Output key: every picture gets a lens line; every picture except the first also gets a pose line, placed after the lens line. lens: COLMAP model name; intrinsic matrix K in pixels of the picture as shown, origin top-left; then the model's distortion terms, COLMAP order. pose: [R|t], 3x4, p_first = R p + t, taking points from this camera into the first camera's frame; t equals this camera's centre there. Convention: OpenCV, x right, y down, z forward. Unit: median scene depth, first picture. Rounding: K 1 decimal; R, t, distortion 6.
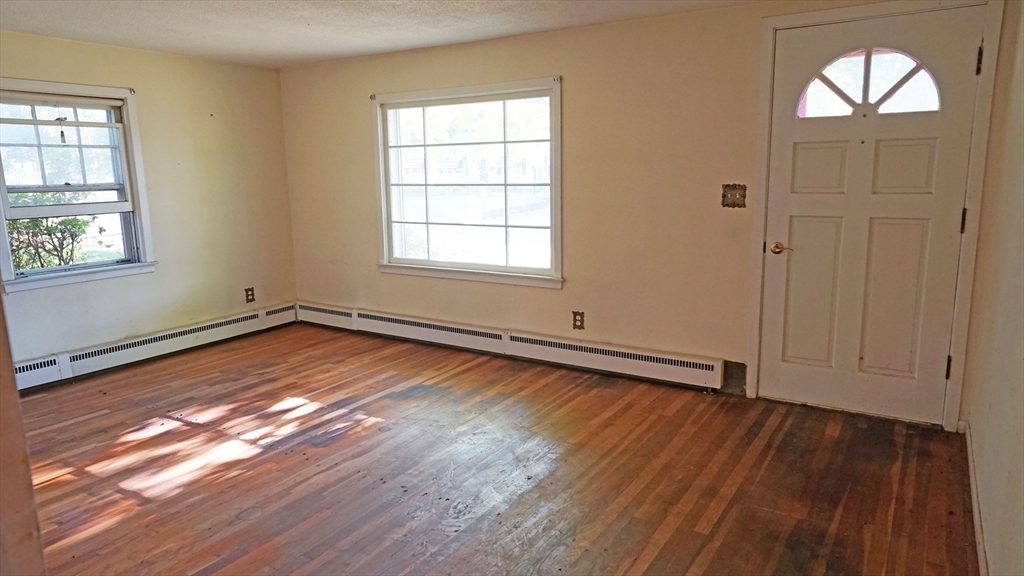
lens RADIAL K [[674.7, 0, 512.0], [0, 674.7, 288.0], [0, 0, 1]] dist [-0.004971, -0.001153]
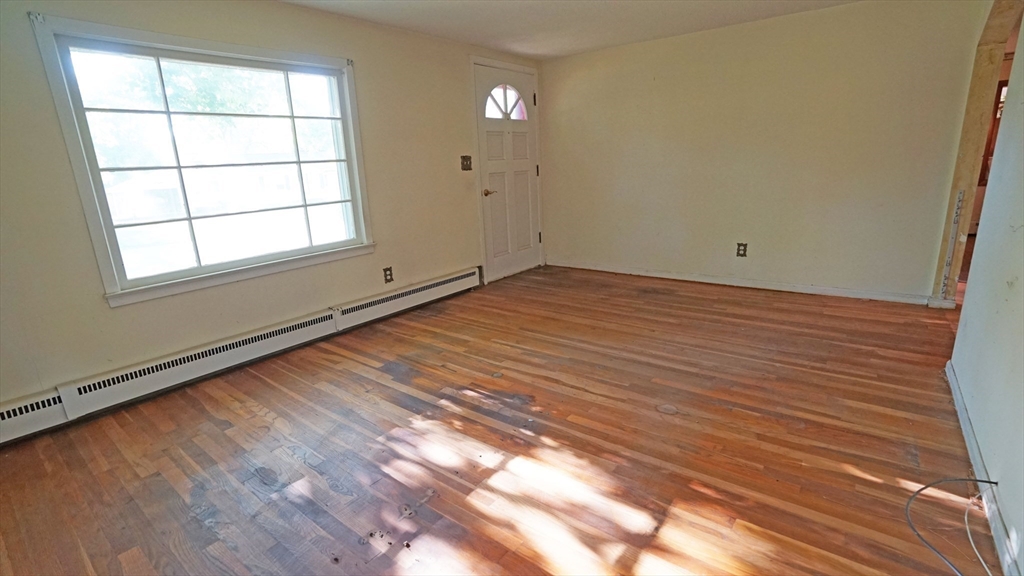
lens RADIAL K [[480.1, 0, 517.4], [0, 480.1, 288.2], [0, 0, 1]] dist [-0.067475, 0.028630]
pose [[0.082916, -0.236174, 0.968167, -0.706776], [0.223935, 0.951082, 0.212828, -0.058355], [-0.971071, 0.199160, 0.131748, 0.676550]]
